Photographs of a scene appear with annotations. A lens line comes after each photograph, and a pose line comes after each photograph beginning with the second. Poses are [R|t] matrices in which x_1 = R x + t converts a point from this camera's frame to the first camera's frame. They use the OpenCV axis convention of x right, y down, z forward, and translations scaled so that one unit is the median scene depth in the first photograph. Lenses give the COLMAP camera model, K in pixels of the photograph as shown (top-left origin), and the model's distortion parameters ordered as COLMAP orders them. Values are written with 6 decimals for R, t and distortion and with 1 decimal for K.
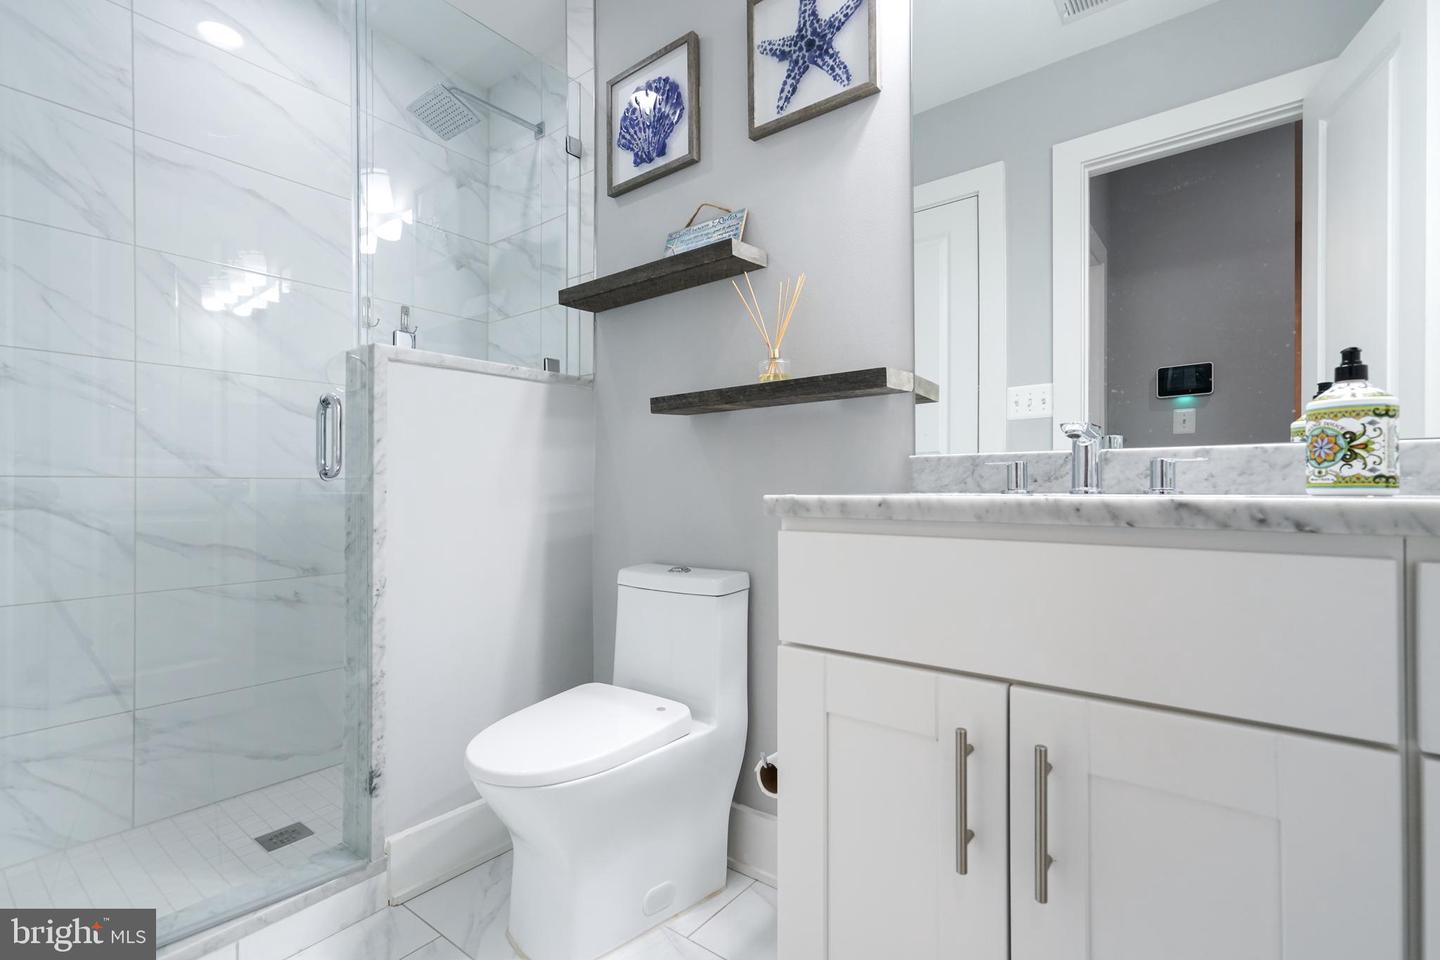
lens RADIAL K [[616.2, 0, 710.5], [0, 616.2, 485.9], [0, 0, 1]] dist [-0.011662, -0.000519]
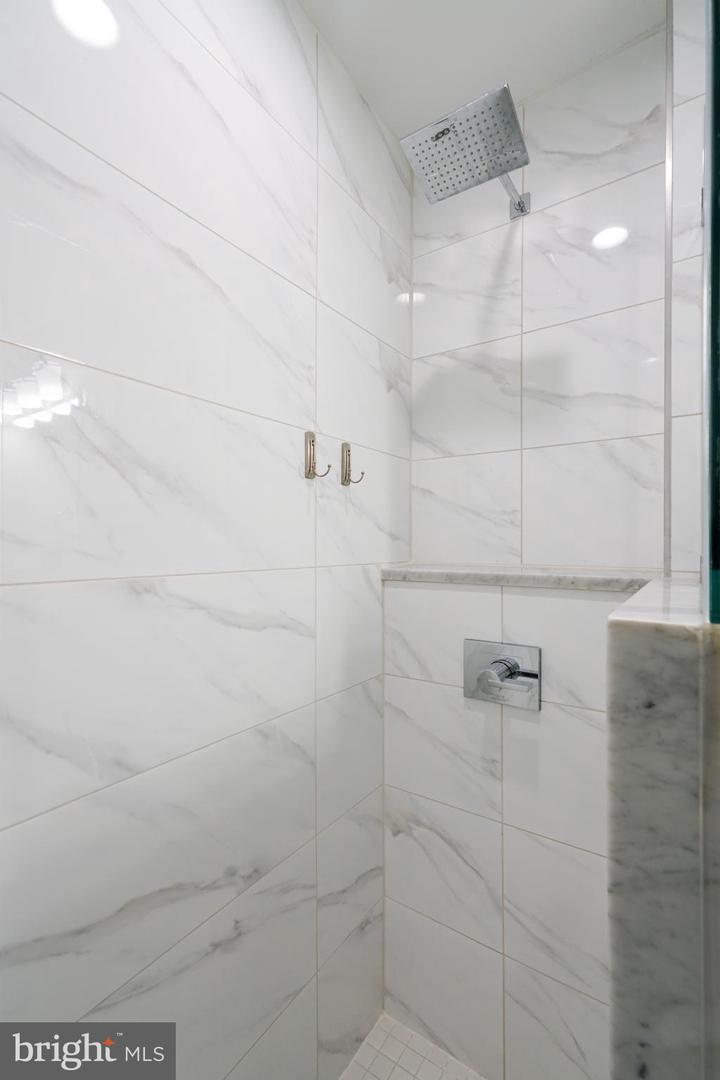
lens RADIAL K [[460.4, 0, 359.3], [0, 460.4, 540.8], [0, 0, 1]] dist [-0.002344, 0.000308]
pose [[0.997769, 0.000359, 0.066759, -0.498131], [0.000030, 0.999983, -0.005822, -0.171594], [-0.066760, 0.005811, 0.997752, 0.455171]]
